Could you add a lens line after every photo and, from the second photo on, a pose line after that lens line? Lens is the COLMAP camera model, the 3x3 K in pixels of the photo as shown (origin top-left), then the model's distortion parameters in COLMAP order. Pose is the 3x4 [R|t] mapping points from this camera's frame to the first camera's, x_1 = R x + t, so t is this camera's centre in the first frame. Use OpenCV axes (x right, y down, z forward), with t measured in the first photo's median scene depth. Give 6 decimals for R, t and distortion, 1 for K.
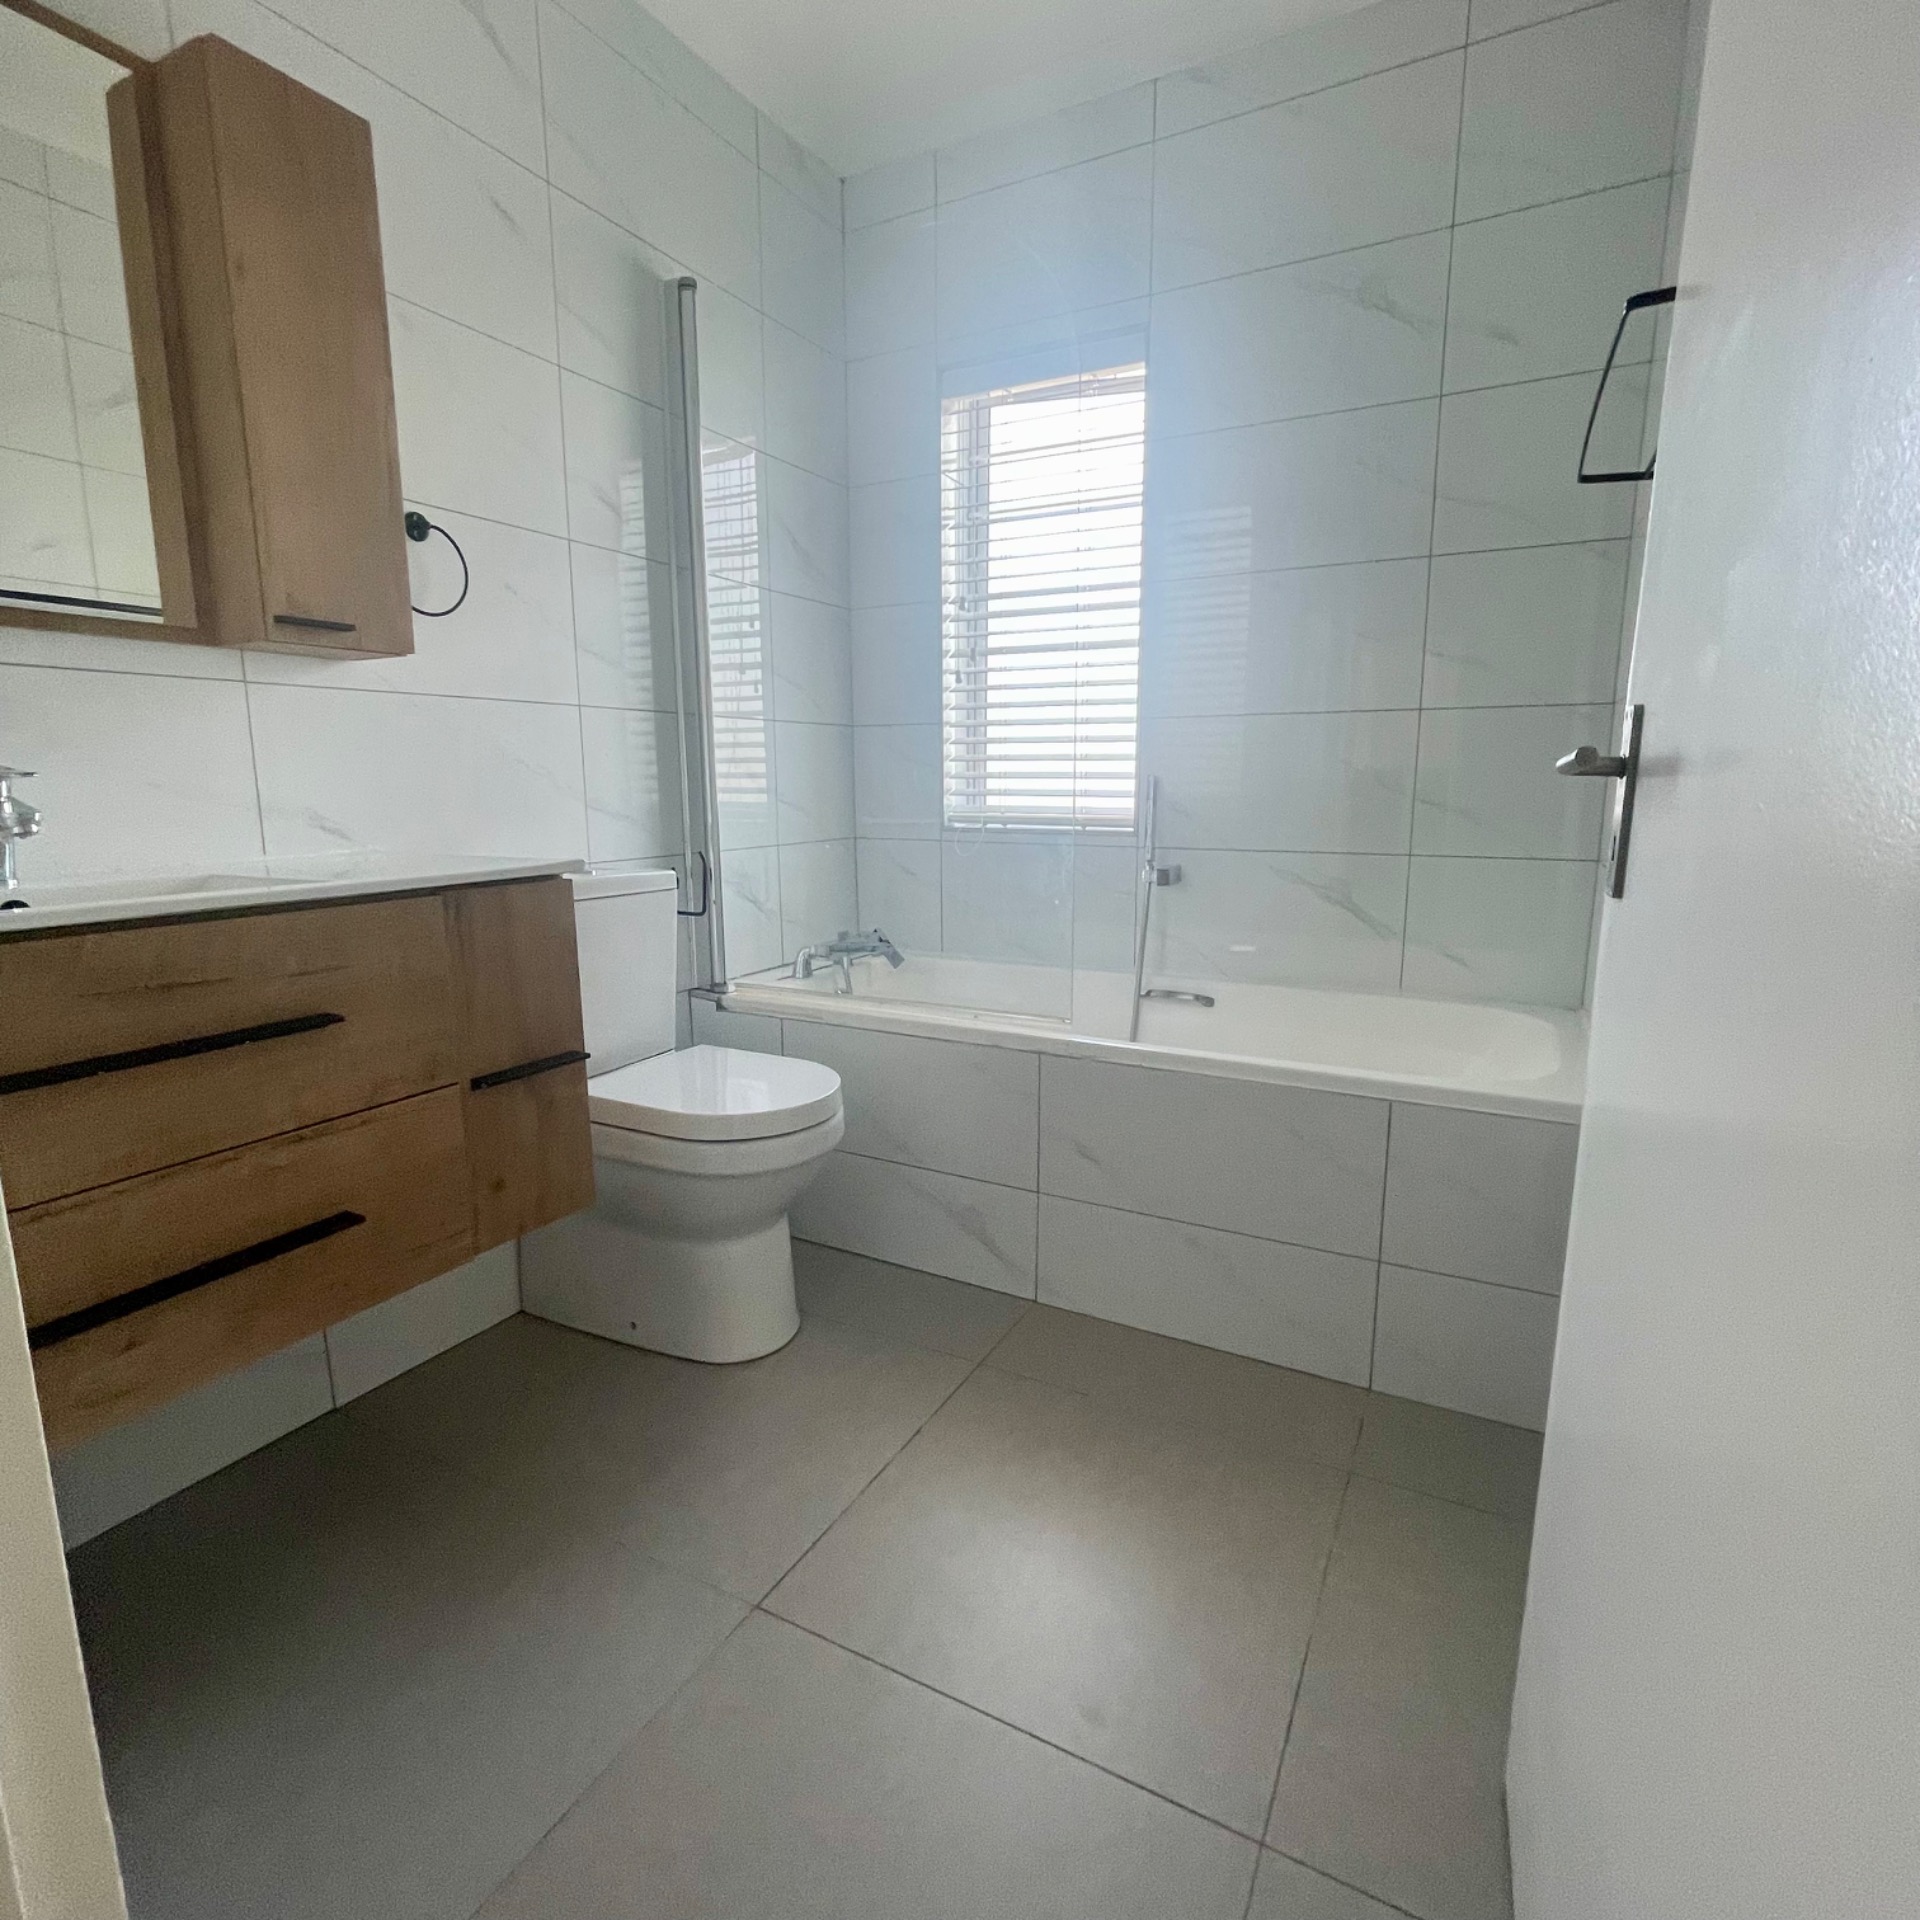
lens RADIAL K [[1036.2, 0, 956.4], [0, 1036.2, 963.4], [0, 0, 1]] dist [0.003471, 0.000170]
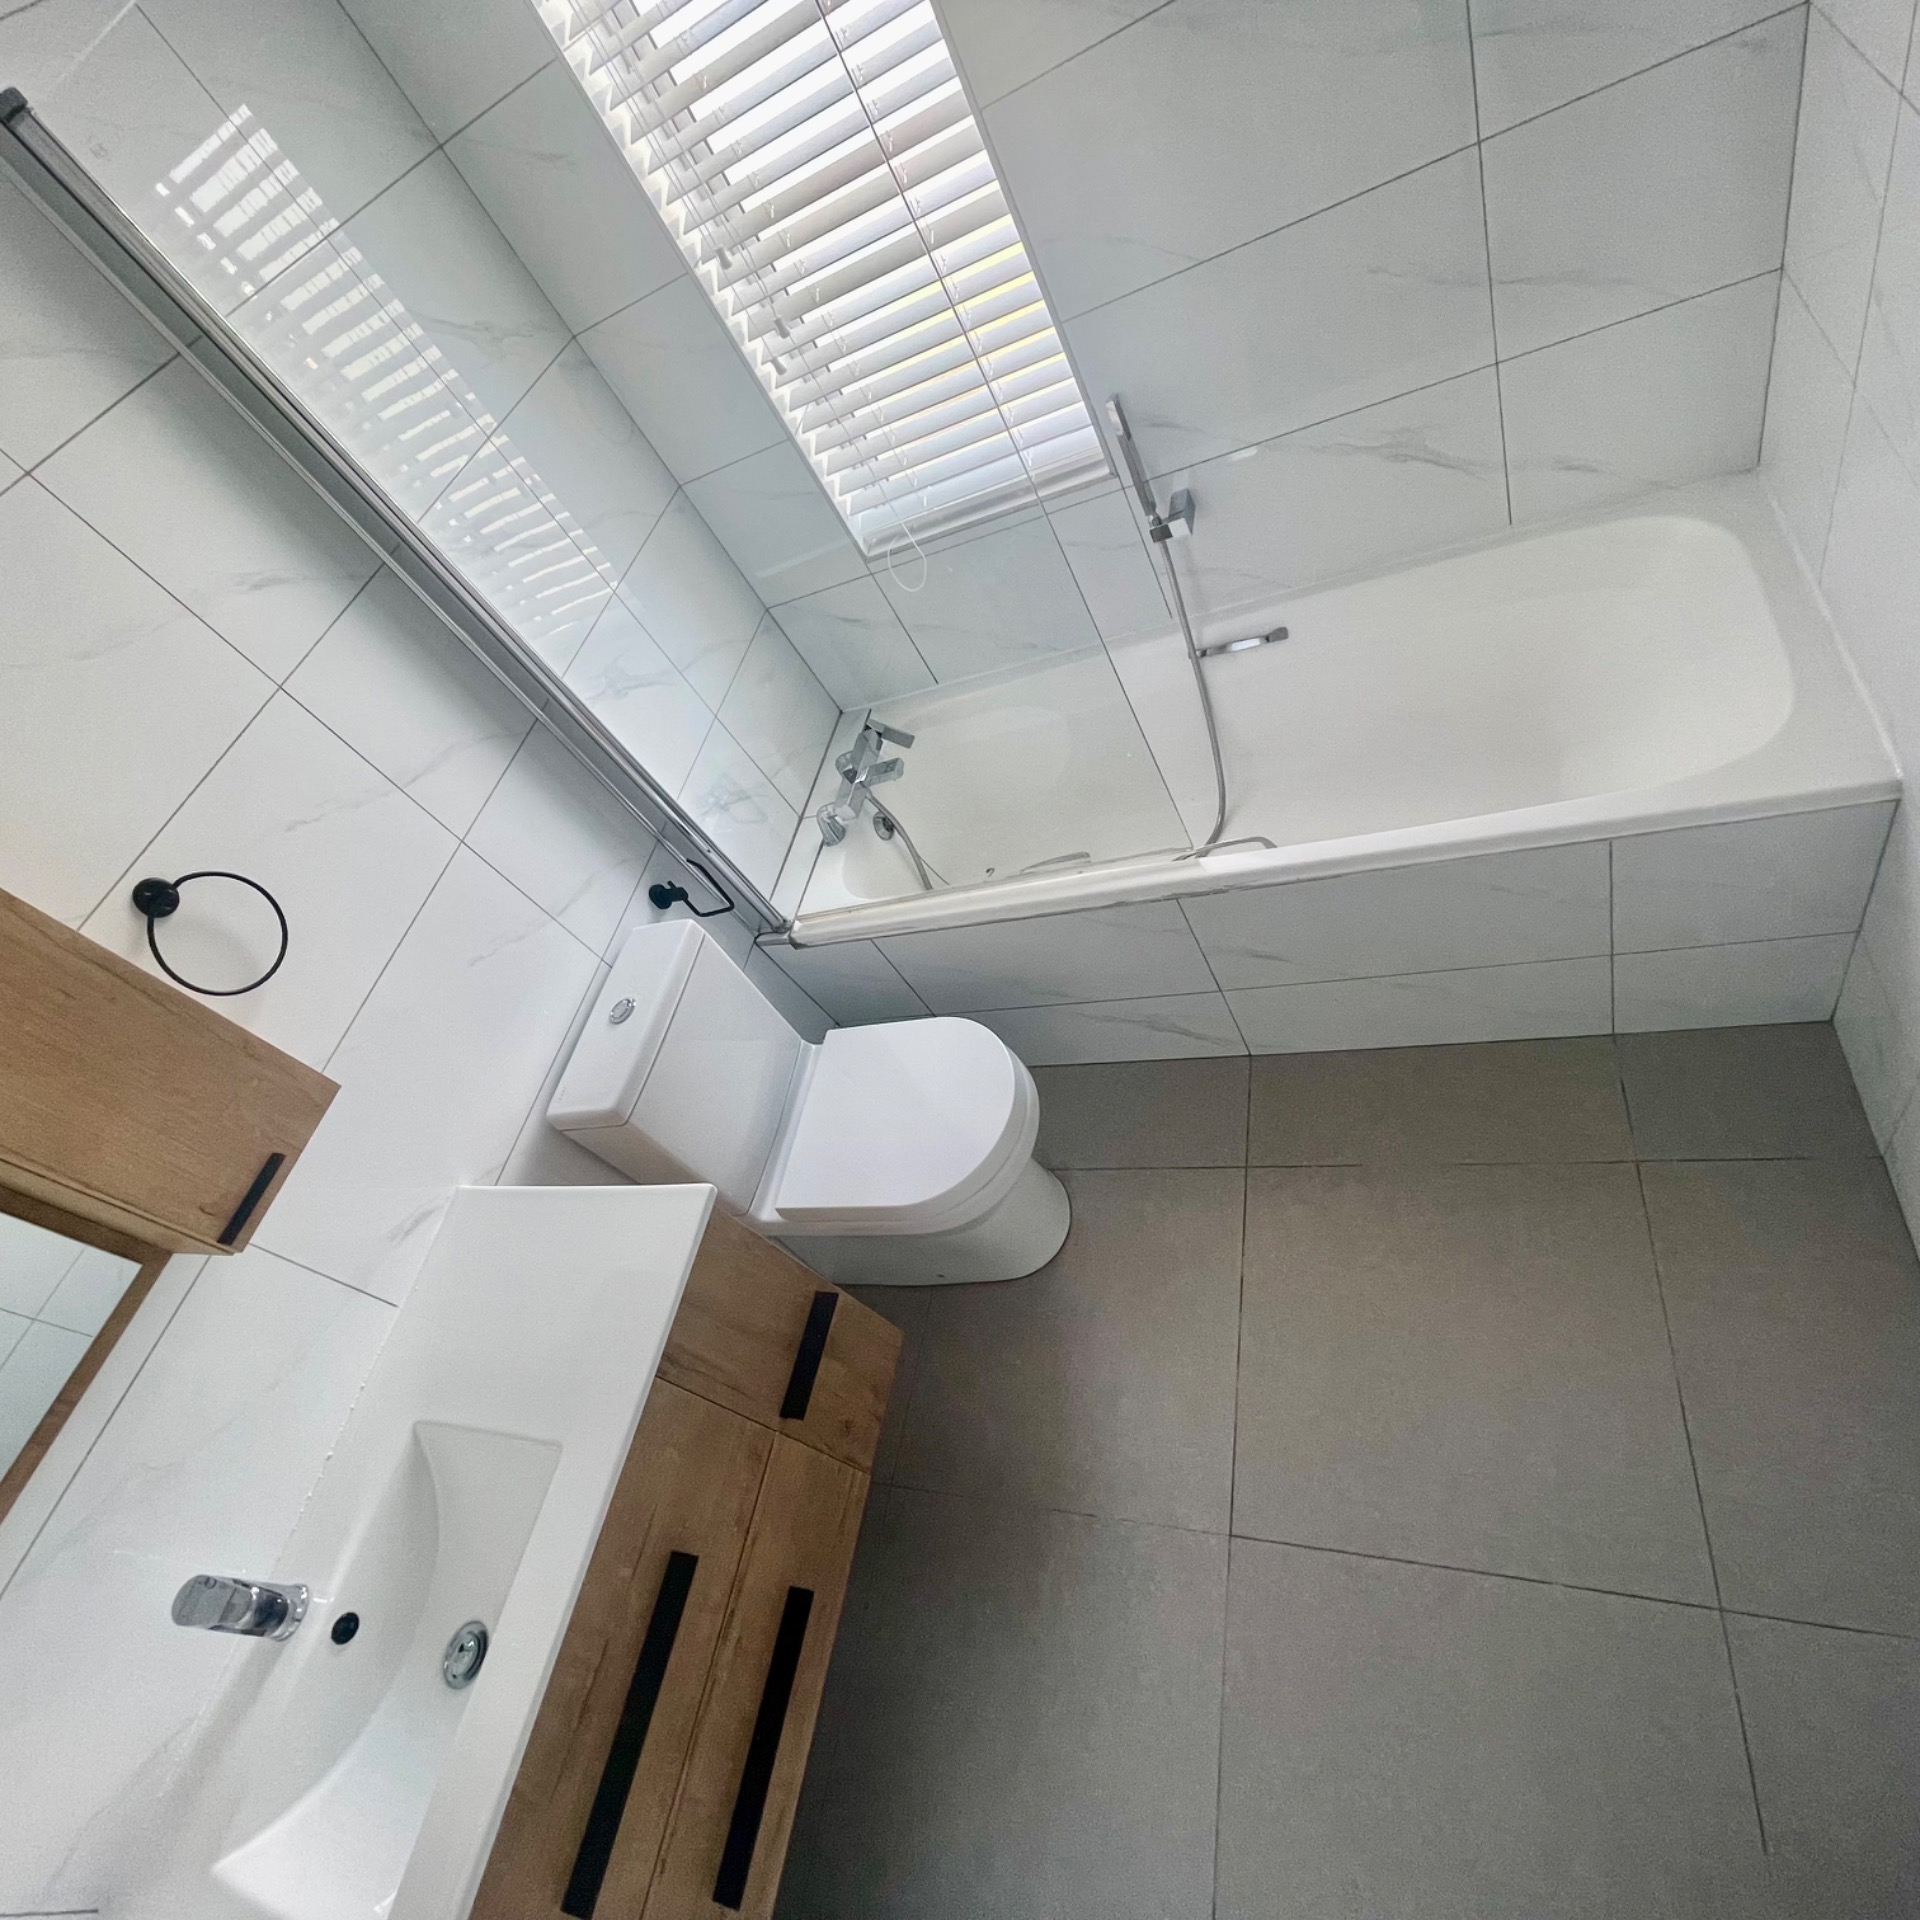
lens RADIAL K [[1036.2, 0, 961.3], [0, 1036.2, 957.5], [0, 0, 1]] dist [0.003471, 0.000170]
pose [[0.863508, -0.481461, -0.150165, 0.023406], [0.476984, 0.682914, 0.553276, -0.362725], [-0.163831, -0.549385, 0.819351, 0.220455]]
